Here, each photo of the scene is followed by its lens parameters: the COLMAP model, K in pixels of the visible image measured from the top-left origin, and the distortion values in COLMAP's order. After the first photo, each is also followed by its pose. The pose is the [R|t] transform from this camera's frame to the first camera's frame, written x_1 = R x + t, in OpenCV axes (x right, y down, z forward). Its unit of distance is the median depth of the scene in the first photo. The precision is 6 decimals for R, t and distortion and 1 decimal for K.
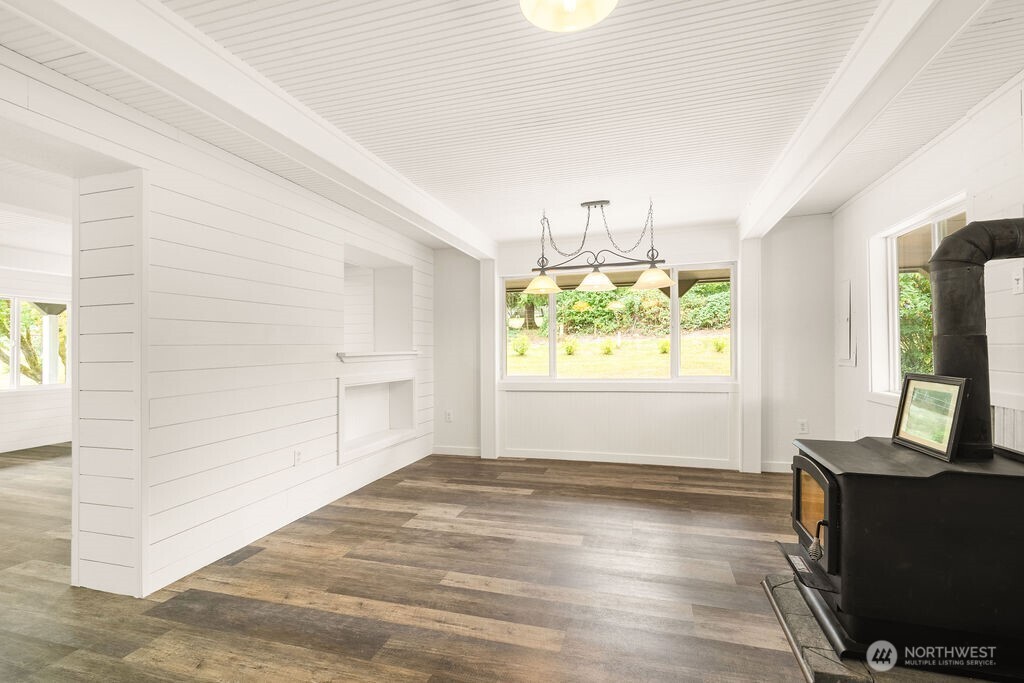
lens RADIAL K [[466.5, 0, 511.3], [0, 466.5, 342.8], [0, 0, 1]] dist [0.001365, 0.000239]
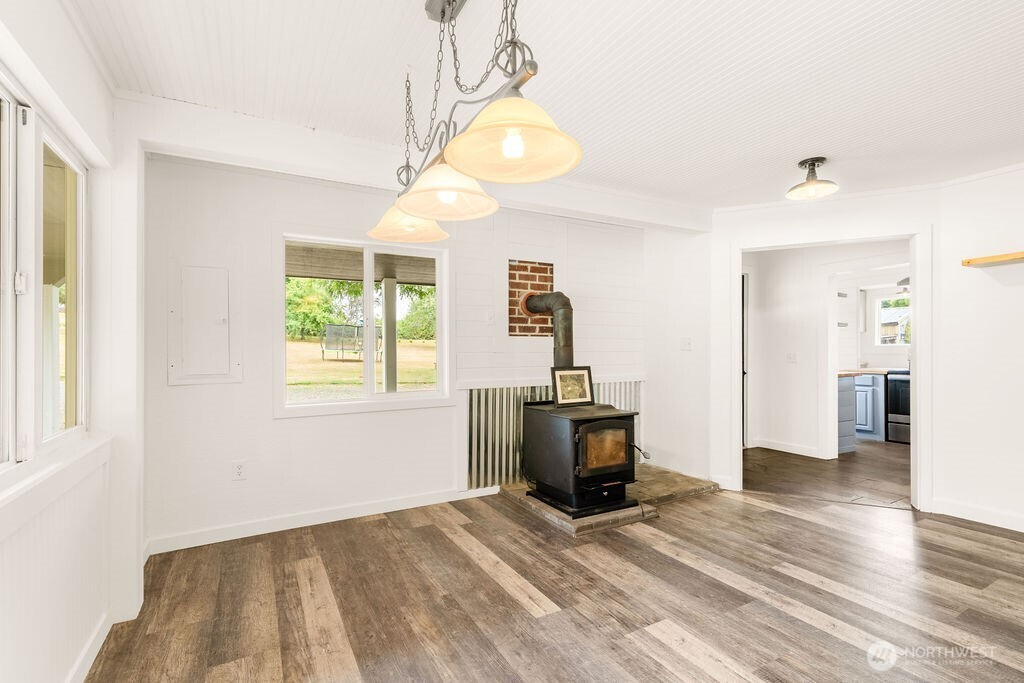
lens RADIAL K [[466.5, 0, 511.5], [0, 466.5, 348.1], [0, 0, 1]] dist [0.001365, 0.000239]
pose [[-0.716124, 0.019369, 0.697705, -0.203946], [0.007409, 0.999770, -0.020150, 0.018474], [-0.697934, -0.009260, -0.716102, 1.736051]]
